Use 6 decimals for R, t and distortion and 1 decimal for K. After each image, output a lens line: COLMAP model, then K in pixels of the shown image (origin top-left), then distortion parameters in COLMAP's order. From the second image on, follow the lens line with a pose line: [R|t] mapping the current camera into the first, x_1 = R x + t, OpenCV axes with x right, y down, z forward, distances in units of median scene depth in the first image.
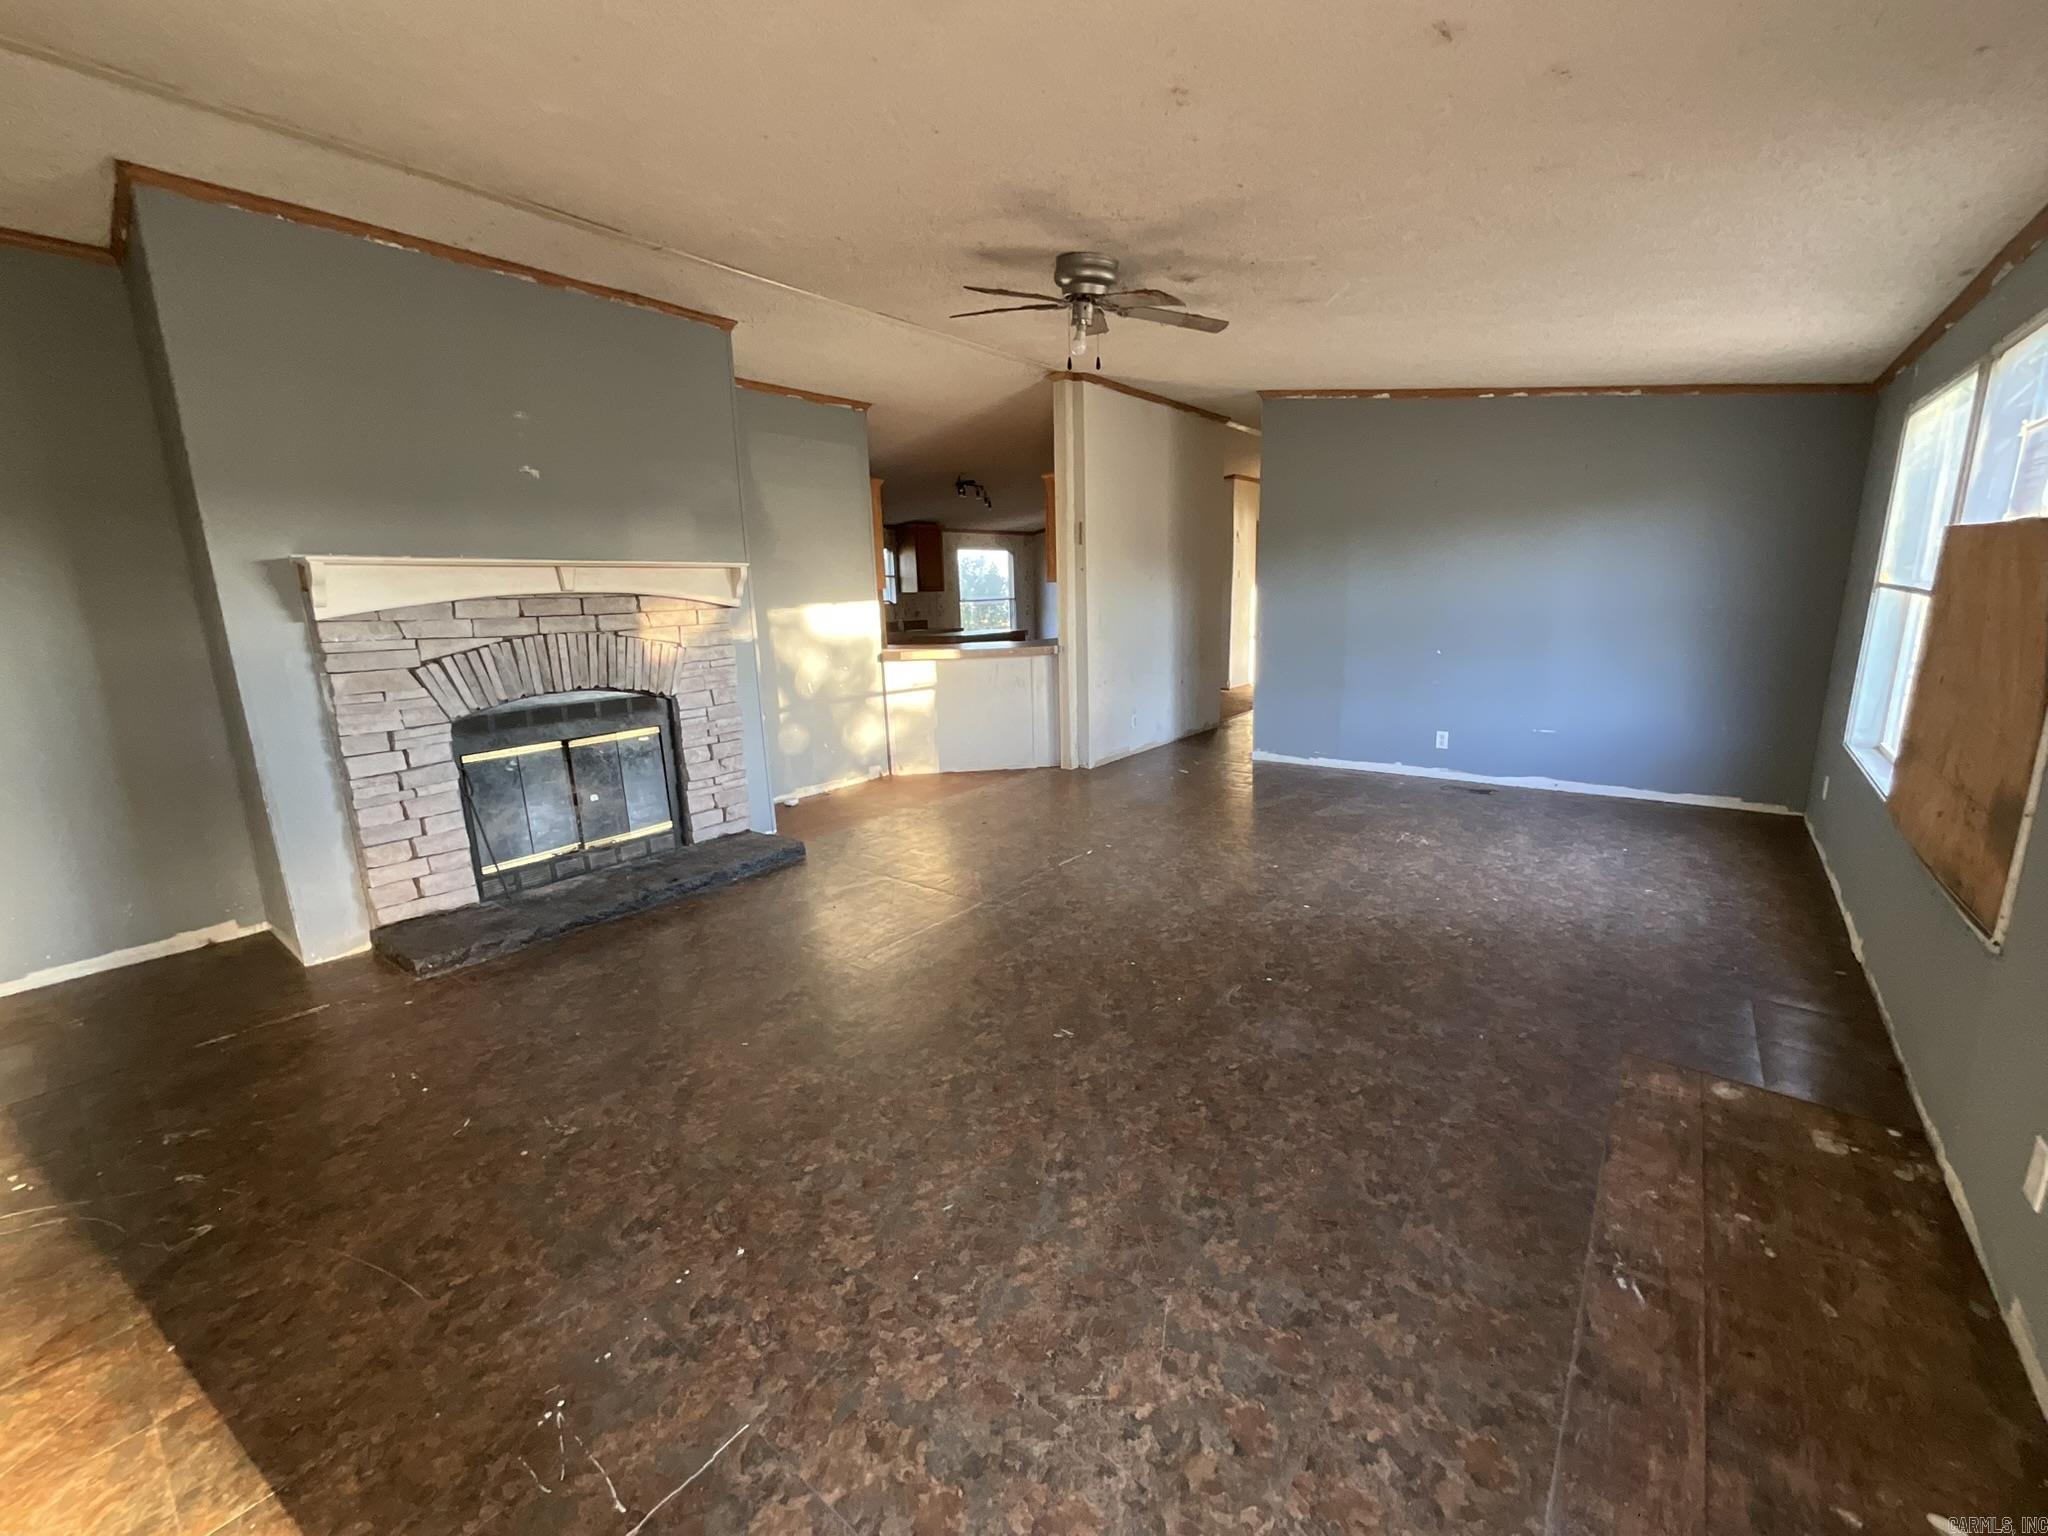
lens RADIAL K [[822.2, 0, 1015.4], [0, 822.2, 767.2], [0, 0, 1]] dist [-0.010718, 0.000234]
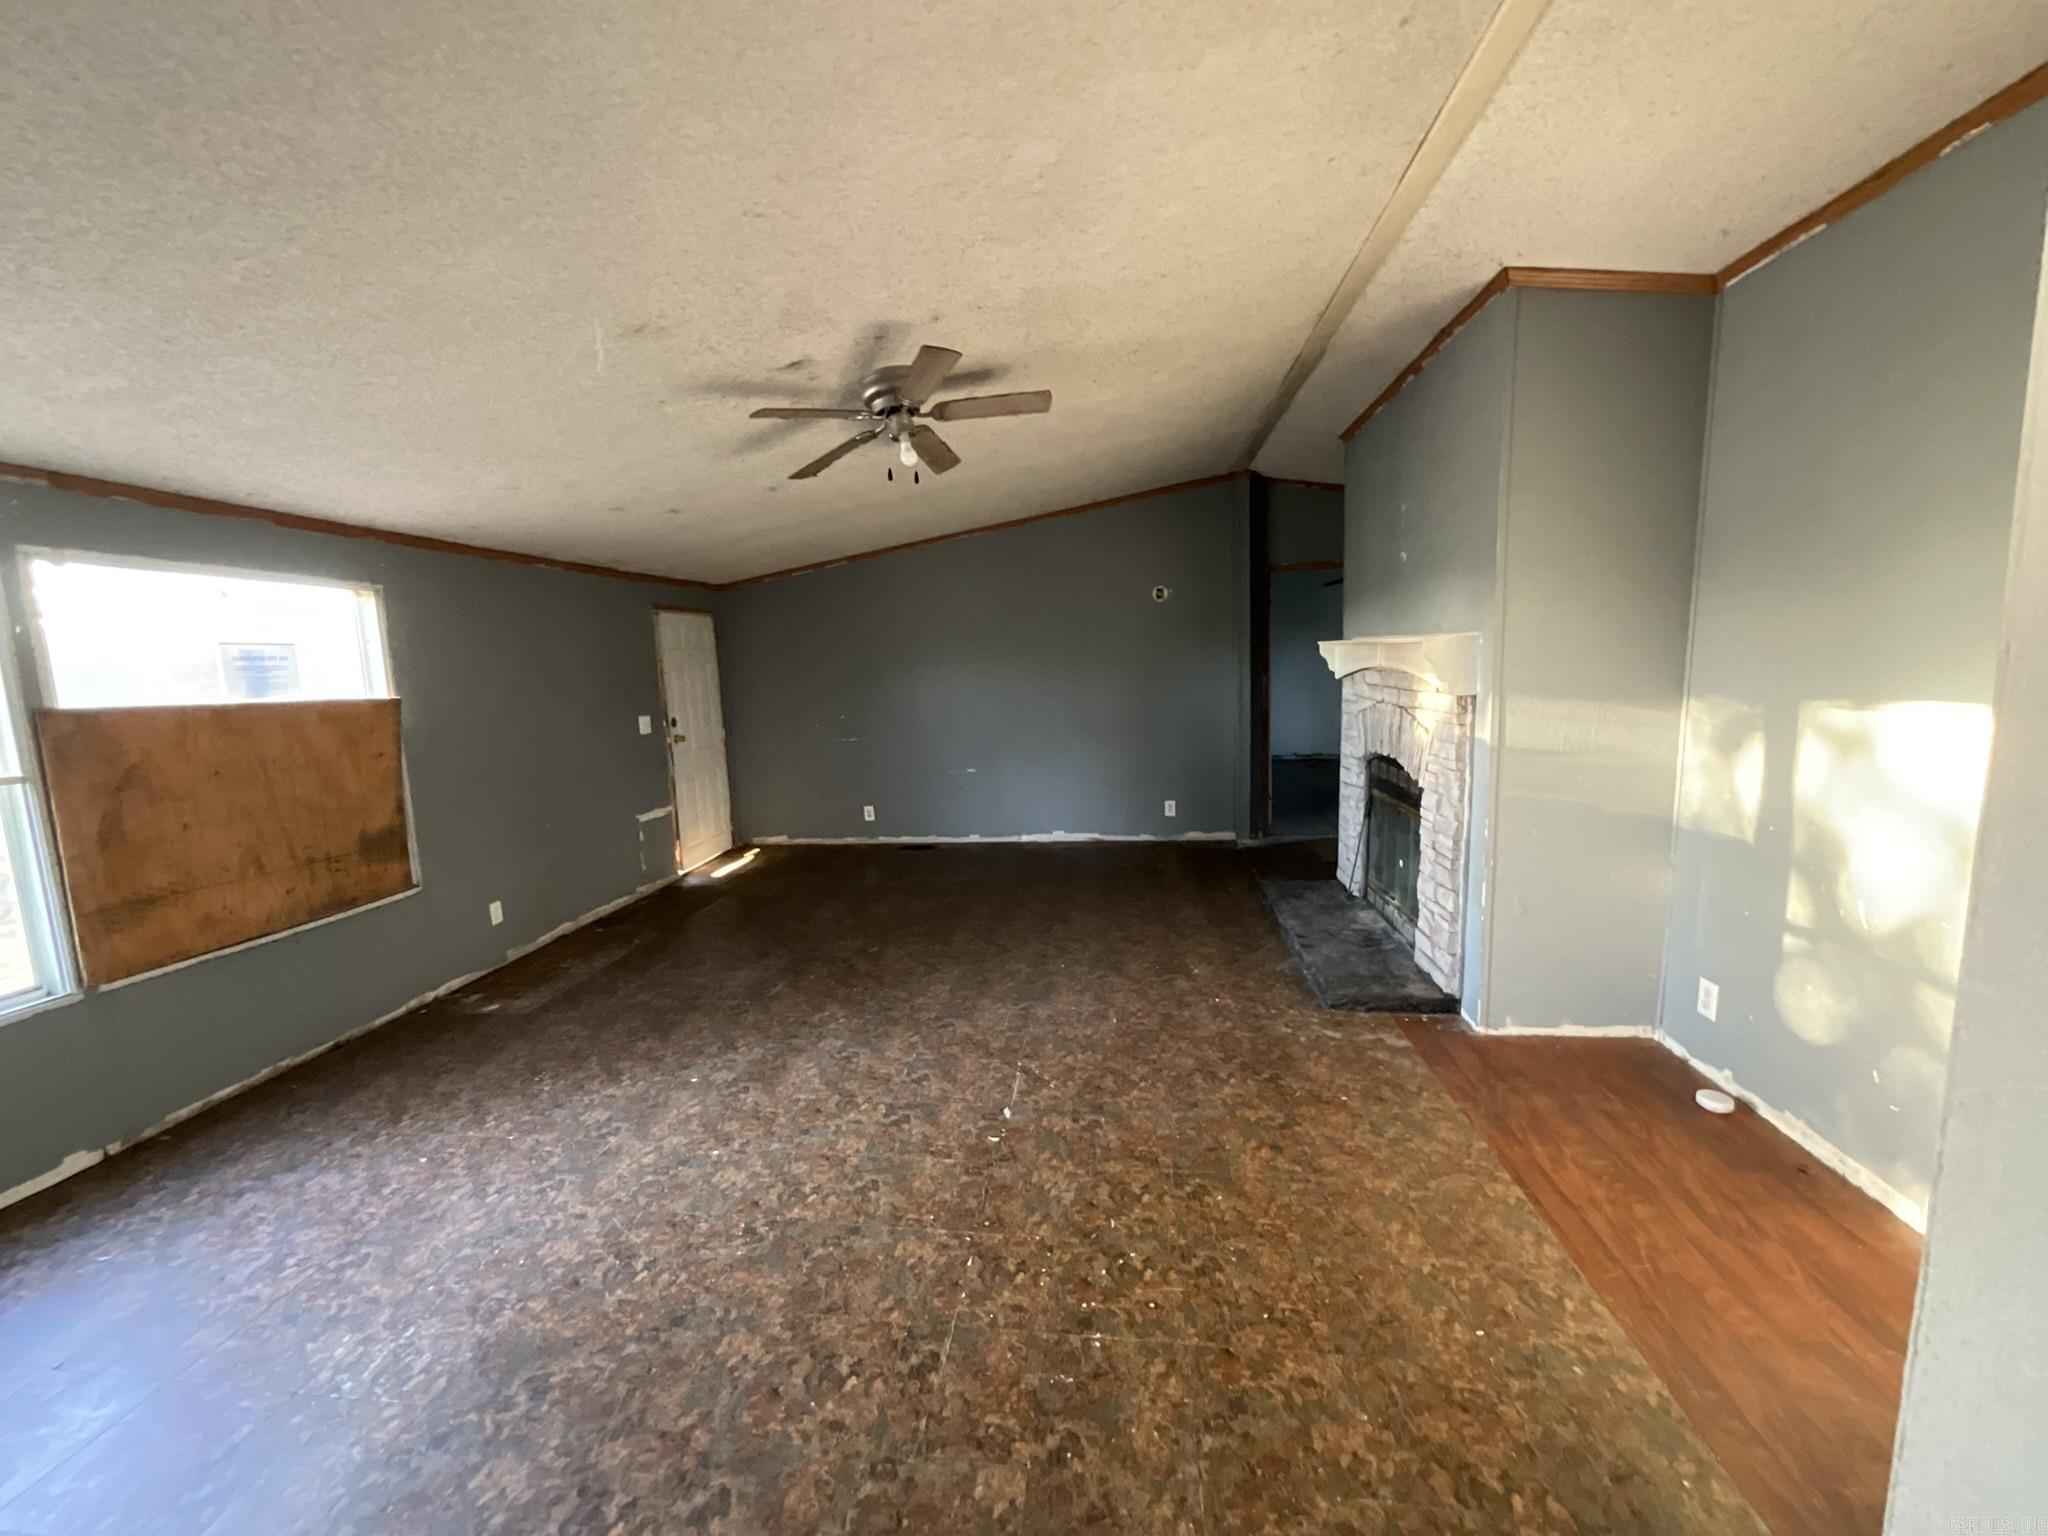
lens RADIAL K [[822.2, 0, 1013.7], [0, 822.2, 772.8], [0, 0, 1]] dist [-0.010718, 0.000234]
pose [[-0.852094, 0.127885, -0.507525, 0.440428], [-0.047769, 0.946640, 0.318733, -0.409192], [0.521205, 0.295835, -0.800517, 1.682516]]
